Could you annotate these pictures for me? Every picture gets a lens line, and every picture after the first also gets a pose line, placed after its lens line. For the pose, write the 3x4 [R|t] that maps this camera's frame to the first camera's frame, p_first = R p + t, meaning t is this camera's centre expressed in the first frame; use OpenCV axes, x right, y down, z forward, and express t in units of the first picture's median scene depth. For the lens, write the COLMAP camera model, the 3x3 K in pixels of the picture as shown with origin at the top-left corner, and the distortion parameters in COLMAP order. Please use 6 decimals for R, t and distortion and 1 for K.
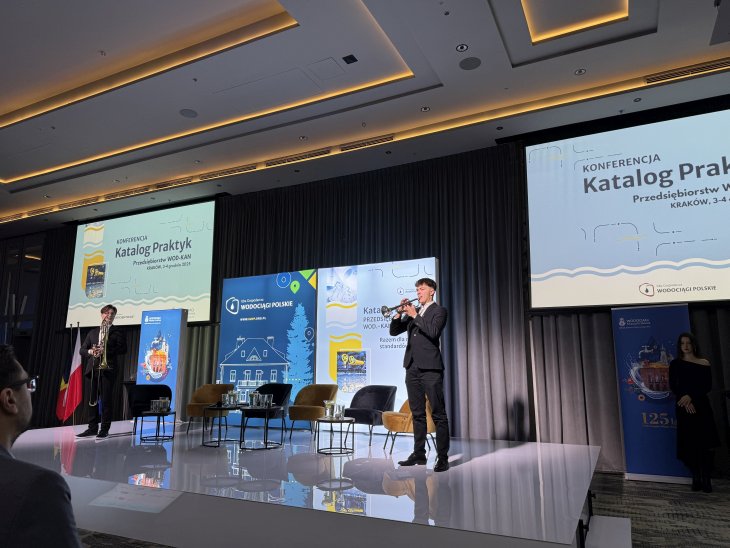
lens RADIAL K [[512.9, 0, 378.2], [0, 512.9, 271.4], [0, 0, 1]] dist [0.059790, -0.076281]
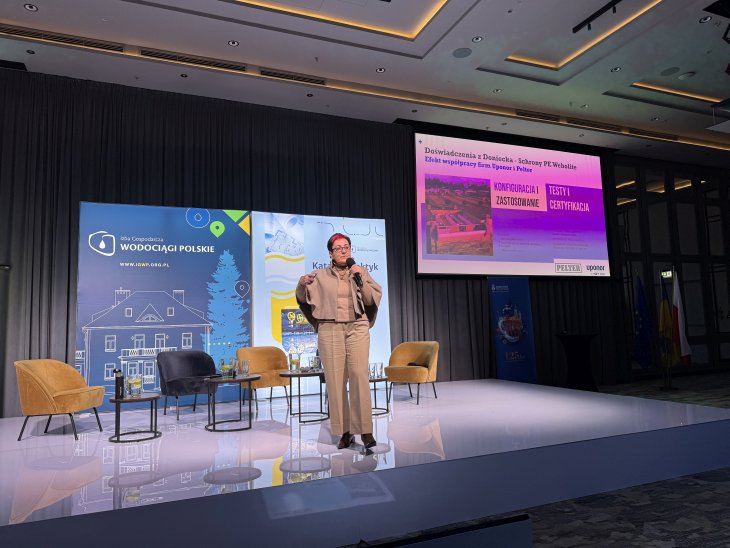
lens RADIAL K [[512.9, 0, 367.9], [0, 512.9, 266.5], [0, 0, 1]] dist [0.059790, -0.076281]
pose [[0.655292, 0.063802, 0.752676, -0.620130], [-0.116373, 0.993058, 0.017139, 0.048024], [-0.746357, -0.098822, 0.658168, 0.299982]]
